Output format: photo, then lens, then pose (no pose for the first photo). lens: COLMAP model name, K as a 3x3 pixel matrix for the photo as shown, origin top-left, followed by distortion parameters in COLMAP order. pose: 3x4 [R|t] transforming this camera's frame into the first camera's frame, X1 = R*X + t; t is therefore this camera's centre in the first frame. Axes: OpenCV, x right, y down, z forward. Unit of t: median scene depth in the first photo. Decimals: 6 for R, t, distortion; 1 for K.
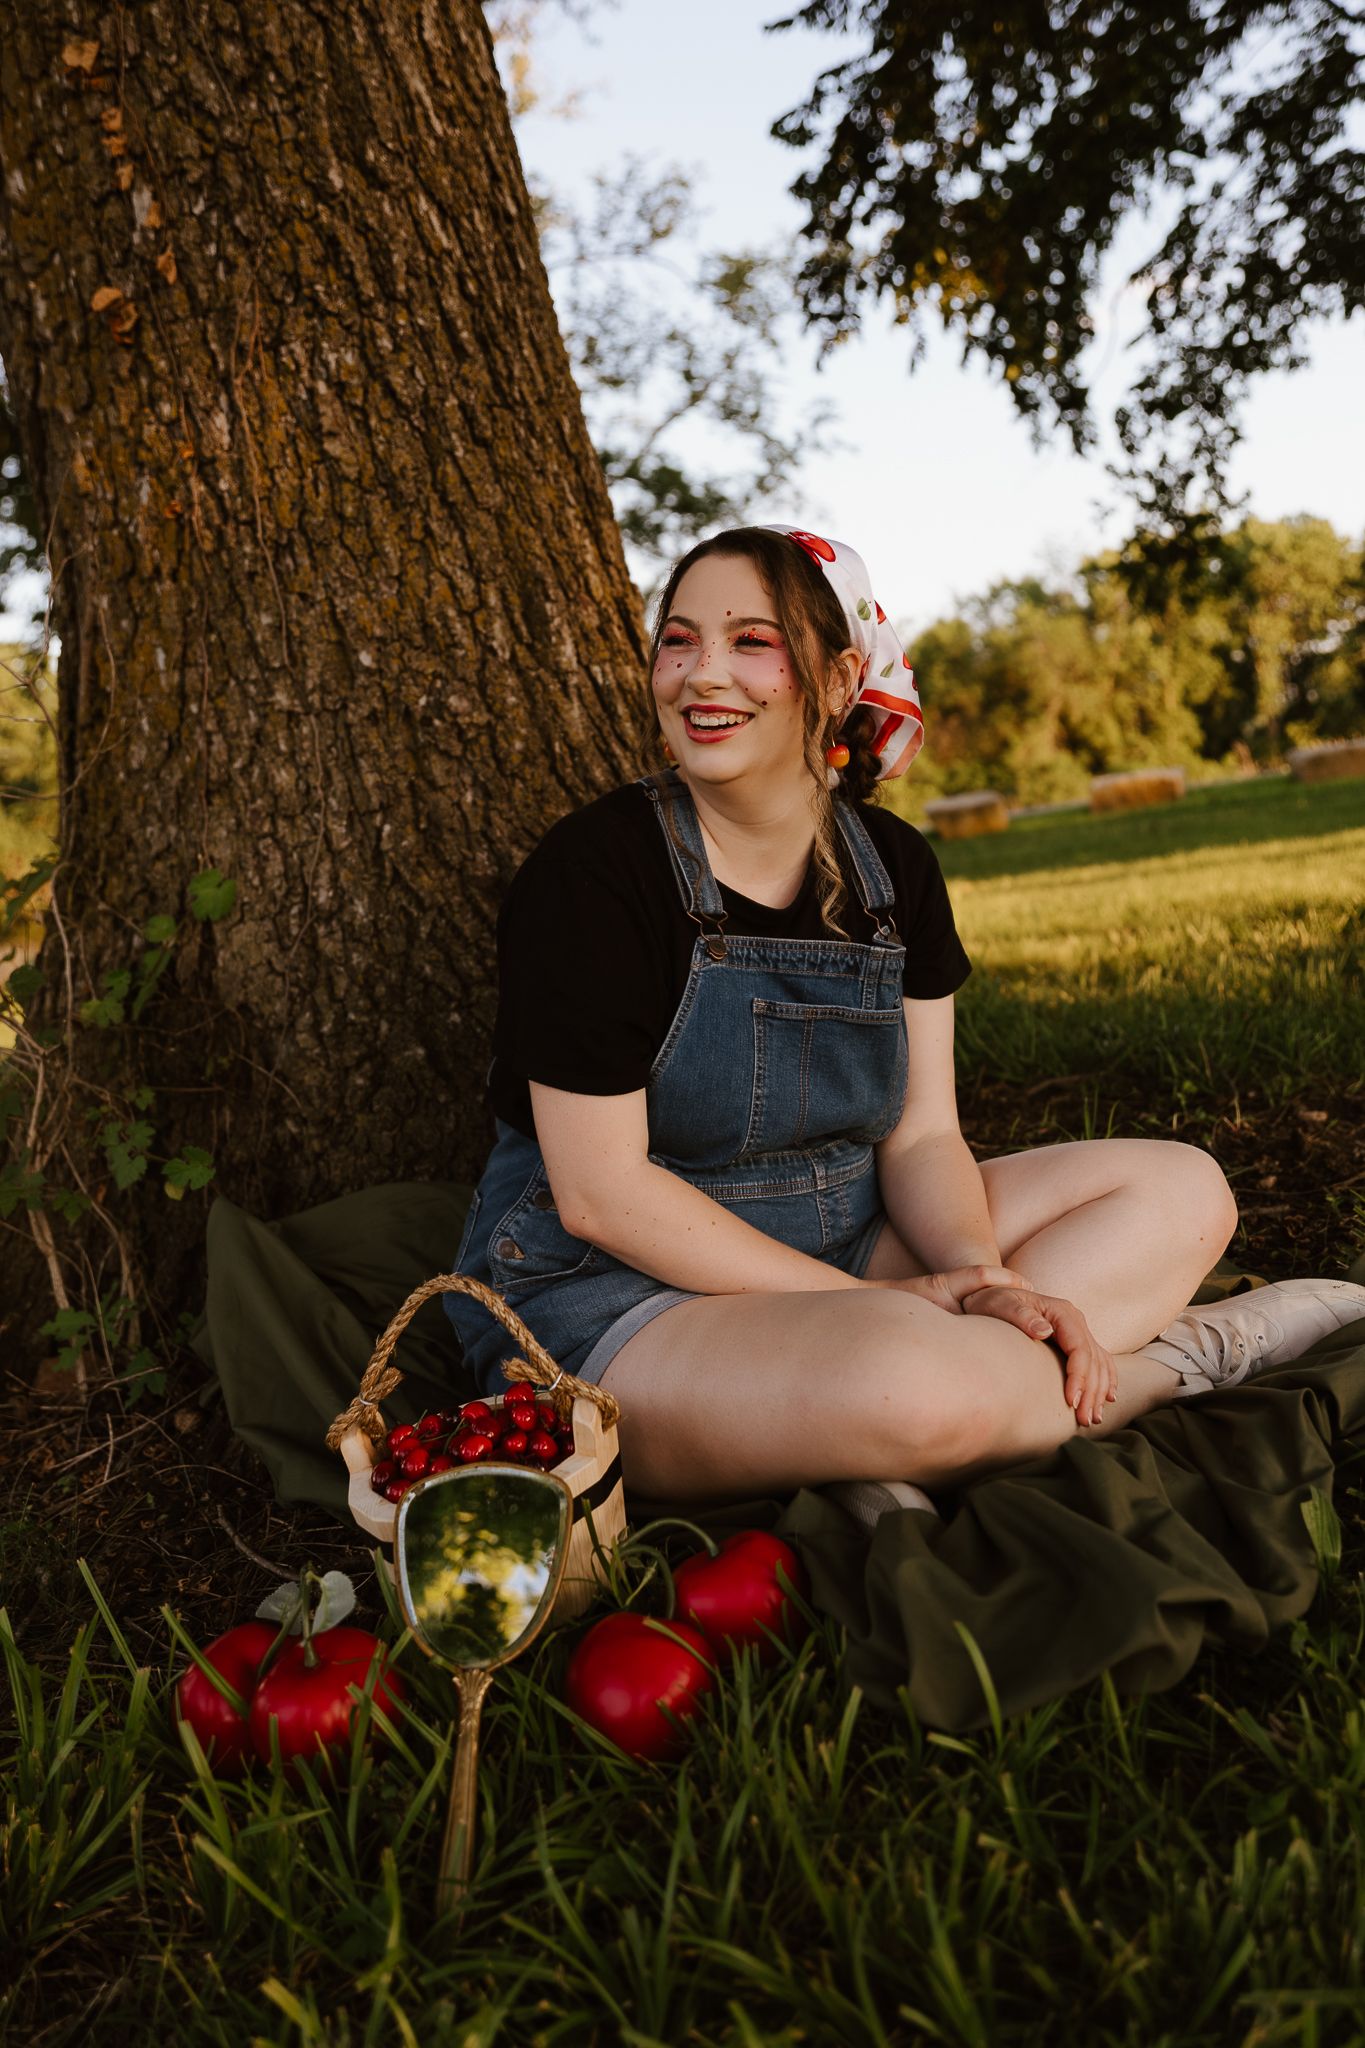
lens RADIAL K [[1667.2, 0, 682.5], [0, 1667.2, 1024.0], [0, 0, 1]] dist [-0.006796, 0.001070]
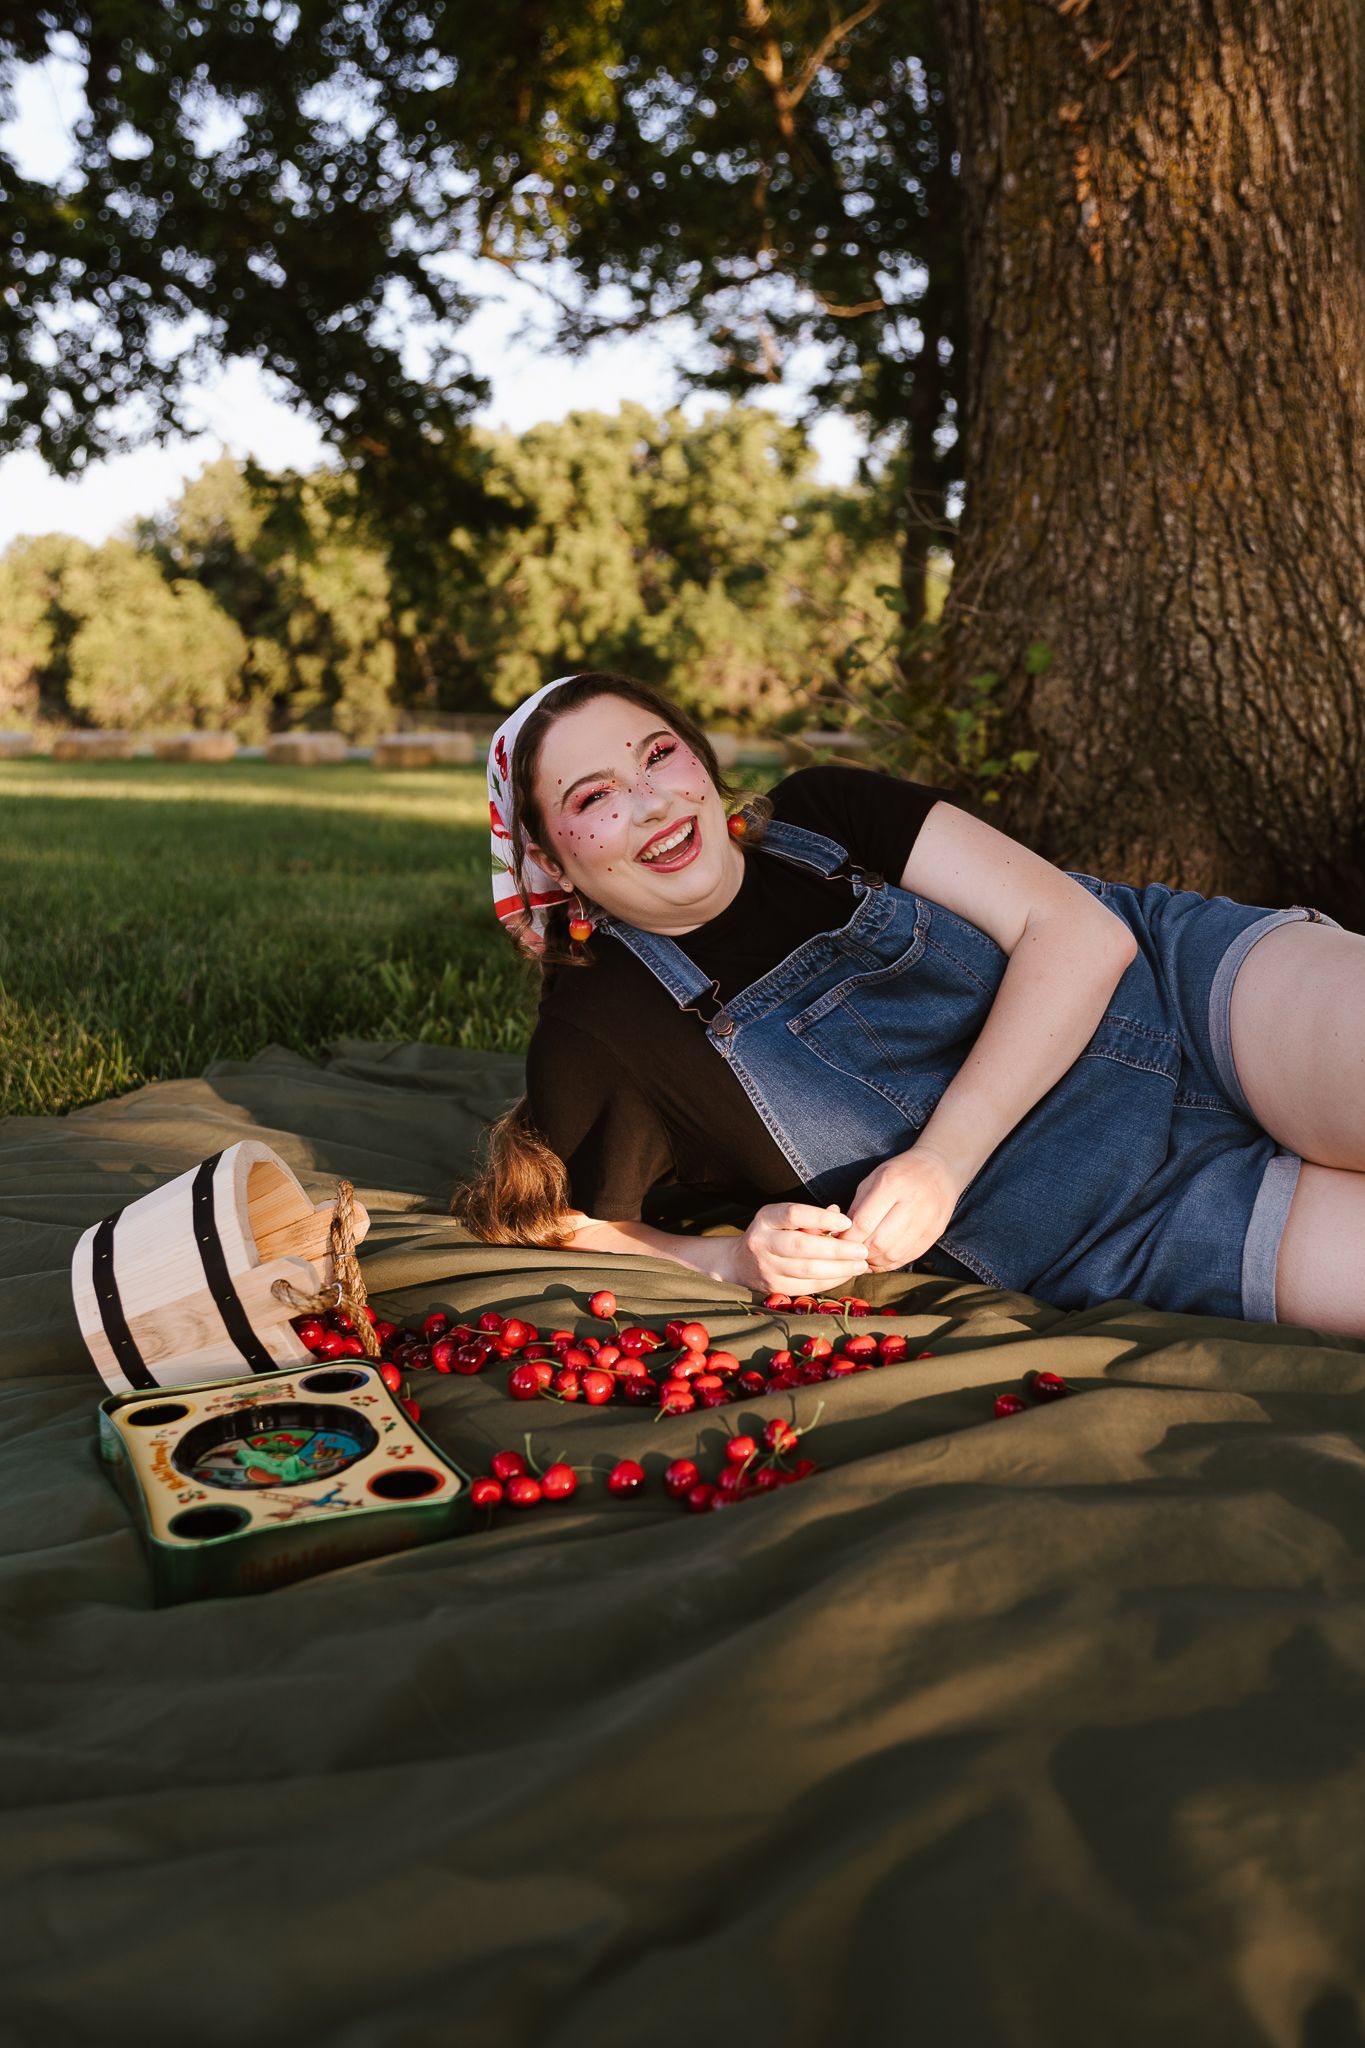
lens RADIAL K [[2000.1, 0, 682.5], [0, 2000.1, 1024.0], [0, 0, 1]] dist [0.001840, 0.000323]
pose [[0.913924, 0.213533, -0.345175, 0.137171], [-0.193017, 0.976760, 0.093192, 0.151078], [0.357052, -0.018546, 0.933900, -0.899418]]
